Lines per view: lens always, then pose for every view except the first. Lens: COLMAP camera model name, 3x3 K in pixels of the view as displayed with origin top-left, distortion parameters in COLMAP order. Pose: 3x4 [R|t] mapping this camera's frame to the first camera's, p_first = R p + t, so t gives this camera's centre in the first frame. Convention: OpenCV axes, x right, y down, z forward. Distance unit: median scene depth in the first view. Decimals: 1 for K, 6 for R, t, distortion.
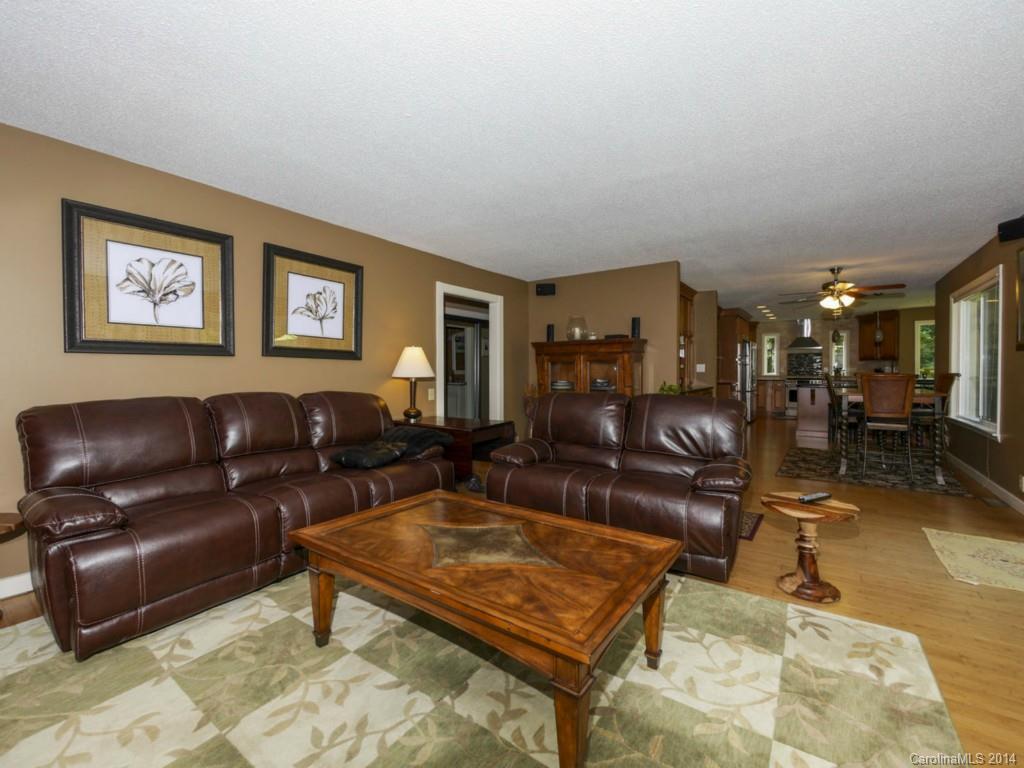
lens RADIAL K [[436.4, 0, 518.3], [0, 436.4, 383.1], [0, 0, 1]] dist [-0.004660, -0.000304]
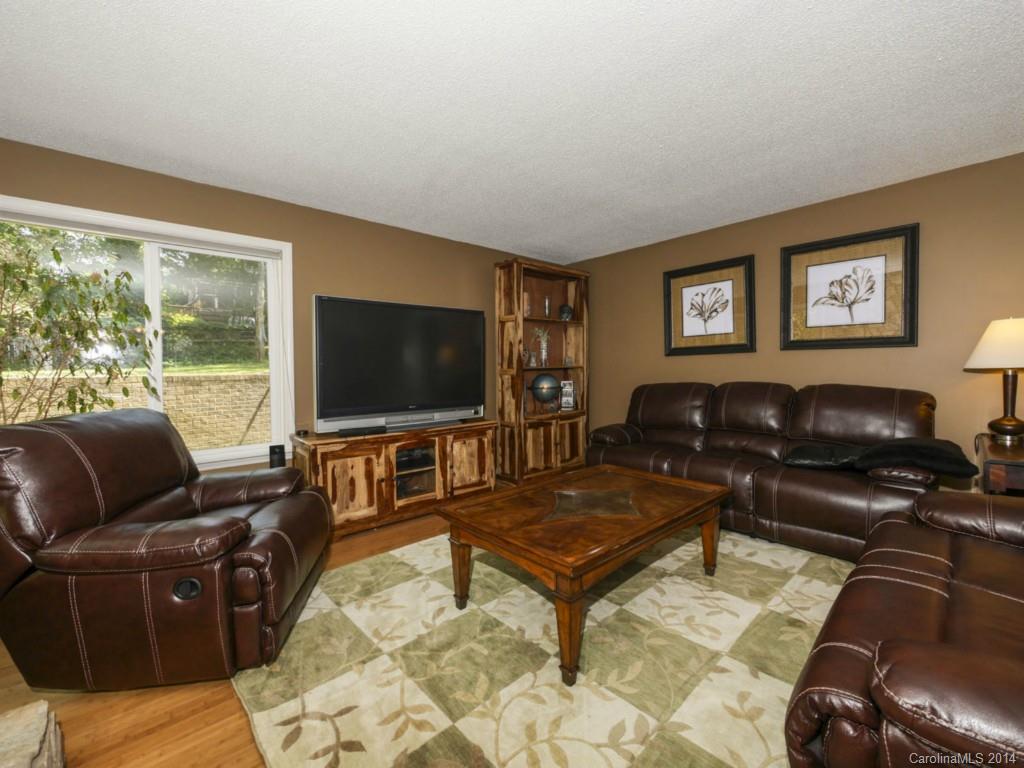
lens RADIAL K [[436.4, 0, 510.7], [0, 436.4, 380.7], [0, 0, 1]] dist [-0.004660, -0.000304]
pose [[-0.225460, 0.015823, -0.974124, 0.627778], [-0.014370, 0.999705, 0.019564, 0.003535], [0.974146, 0.018409, -0.225166, 0.556055]]
